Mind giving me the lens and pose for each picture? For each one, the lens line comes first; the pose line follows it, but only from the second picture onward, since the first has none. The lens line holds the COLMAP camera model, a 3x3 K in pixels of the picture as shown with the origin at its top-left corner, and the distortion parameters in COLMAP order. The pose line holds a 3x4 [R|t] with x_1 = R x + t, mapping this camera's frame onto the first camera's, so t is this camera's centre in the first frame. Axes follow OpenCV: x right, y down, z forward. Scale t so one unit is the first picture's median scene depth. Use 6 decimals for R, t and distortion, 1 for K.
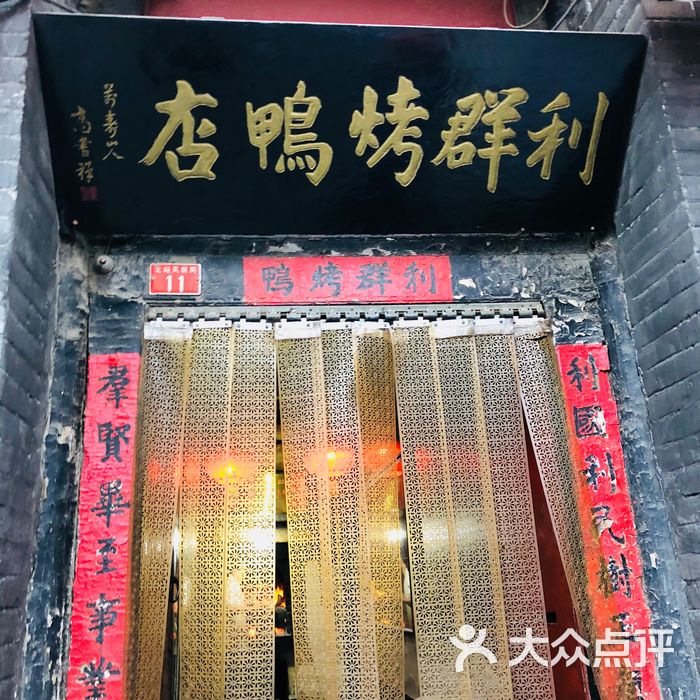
lens RADIAL K [[755.1, 0, 347.4], [0, 755.1, 333.9], [0, 0, 1]] dist [0.100169, -0.186627]
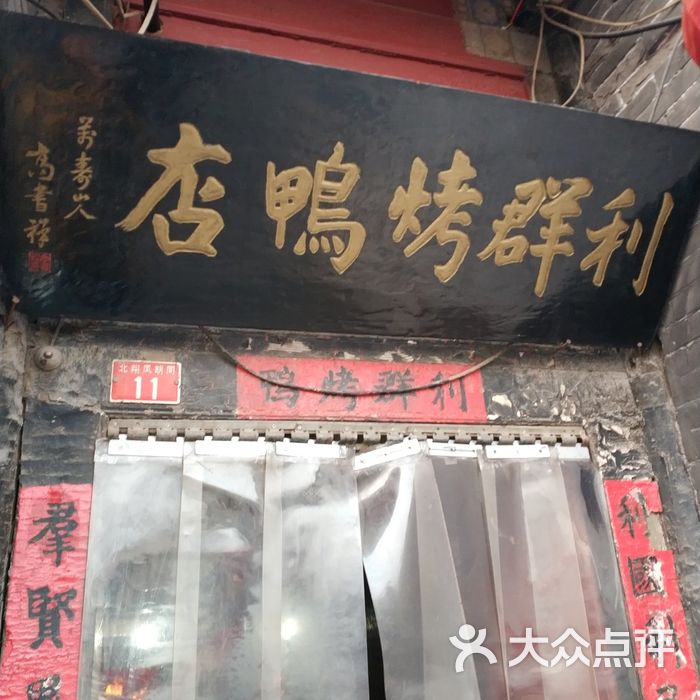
lens RADIAL K [[709.3, 0, 350.0], [0, 709.3, 350.0], [0, 0, 1]] dist [0.139852, -0.264000]
pose [[0.982640, 0.055631, 0.176984, -0.161787], [-0.041421, 0.995689, -0.082998, -0.054696], [-0.180839, 0.074226, 0.980708, 0.274035]]
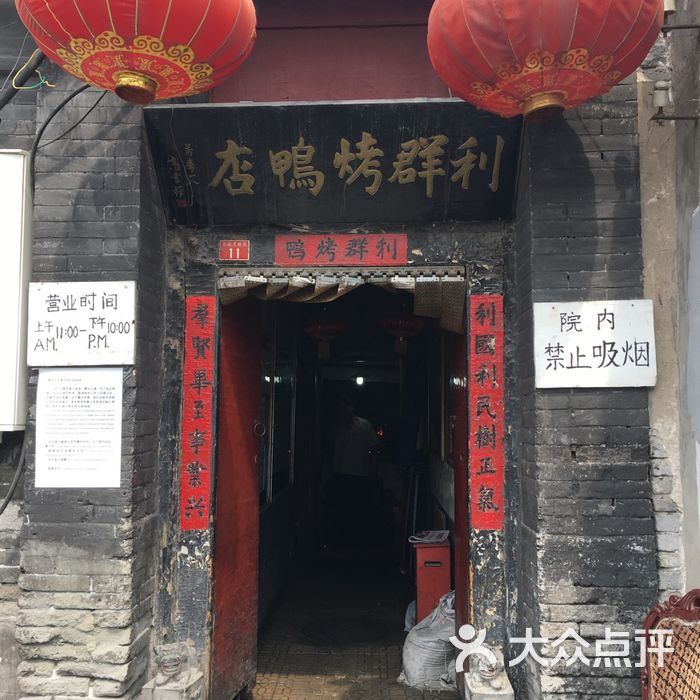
lens RADIAL K [[755.0, 0, 349.6], [0, 755.0, 339.0], [0, 0, 1]] dist [0.001785, 0.405091]
pose [[0.984690, 0.041685, -0.169259, 0.316747], [-0.002161, 0.973832, 0.227258, -0.267311], [0.174303, -0.223413, 0.959012, -0.594804]]
